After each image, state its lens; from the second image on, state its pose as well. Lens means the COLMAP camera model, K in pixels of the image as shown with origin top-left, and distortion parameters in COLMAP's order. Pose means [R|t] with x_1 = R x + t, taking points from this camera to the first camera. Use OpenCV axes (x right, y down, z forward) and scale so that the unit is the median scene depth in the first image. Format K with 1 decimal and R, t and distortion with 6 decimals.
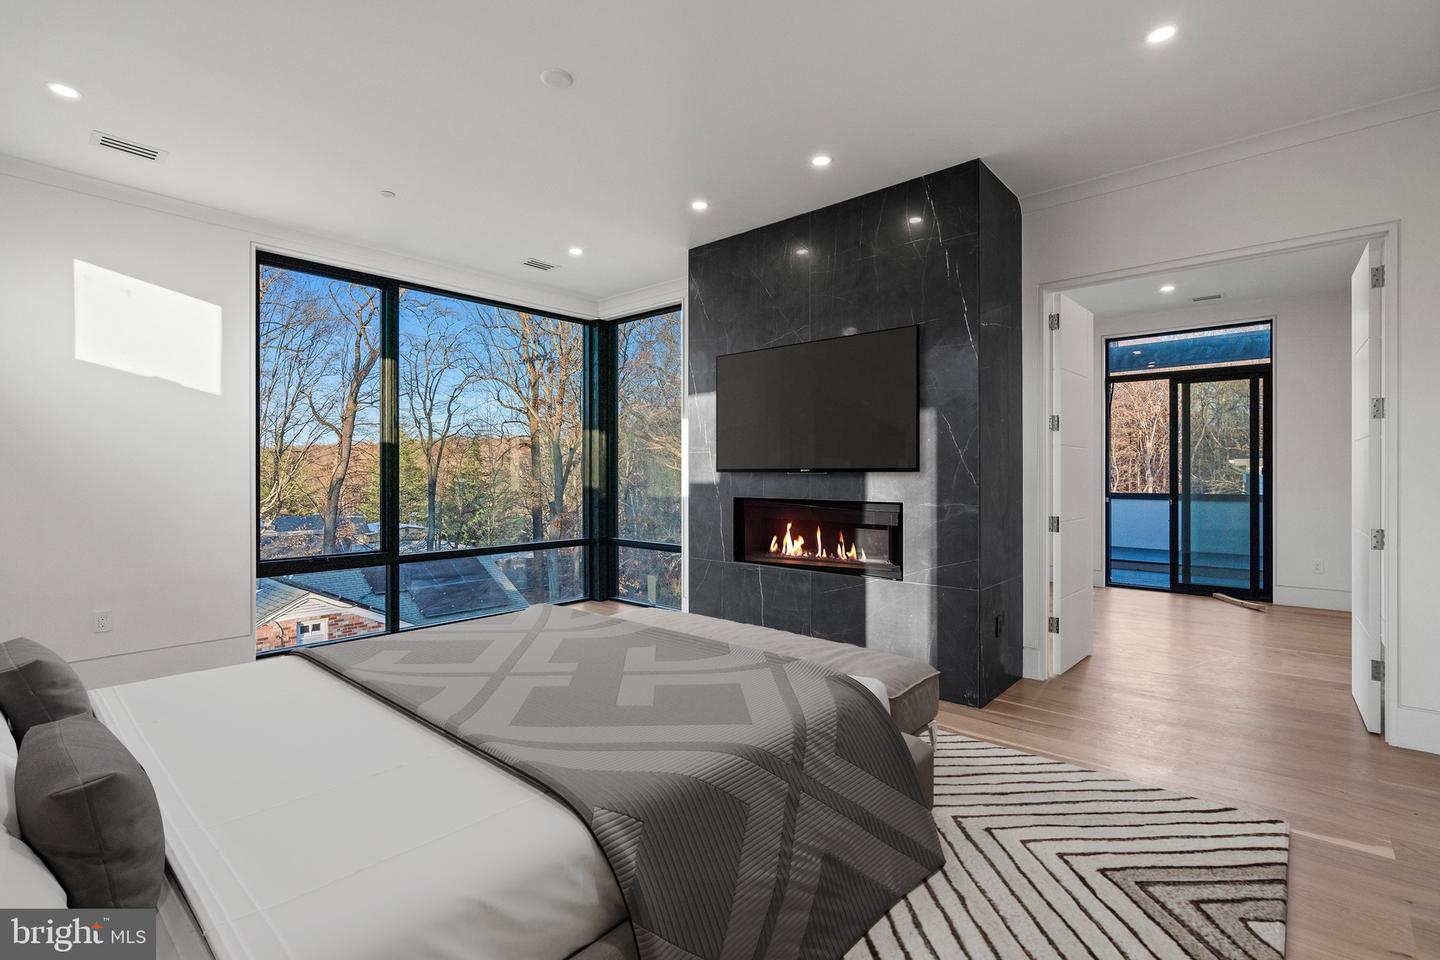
lens RADIAL K [[669.5, 0, 710.3], [0, 669.5, 483.7], [0, 0, 1]] dist [0.001920, 0.000887]
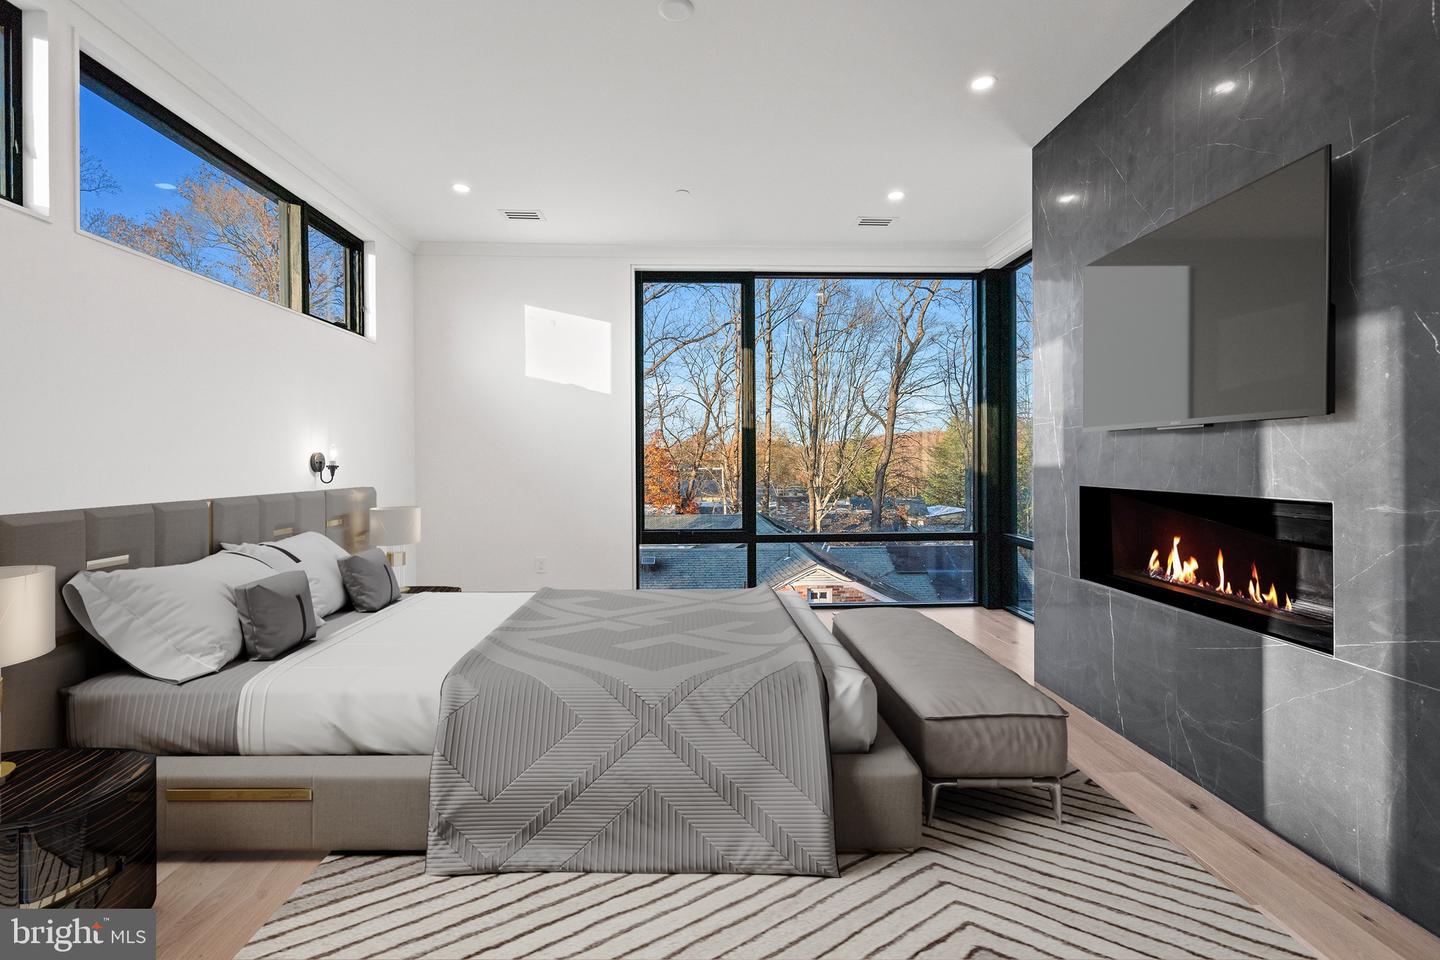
lens RADIAL K [[669.5, 0, 724.6], [0, 669.5, 473.9], [0, 0, 1]] dist [0.001920, 0.000887]
pose [[0.694912, 0.009833, -0.719027, 0.273717], [-0.005474, 0.999950, 0.008384, 0.003296], [0.719074, -0.001890, 0.694931, 0.254109]]
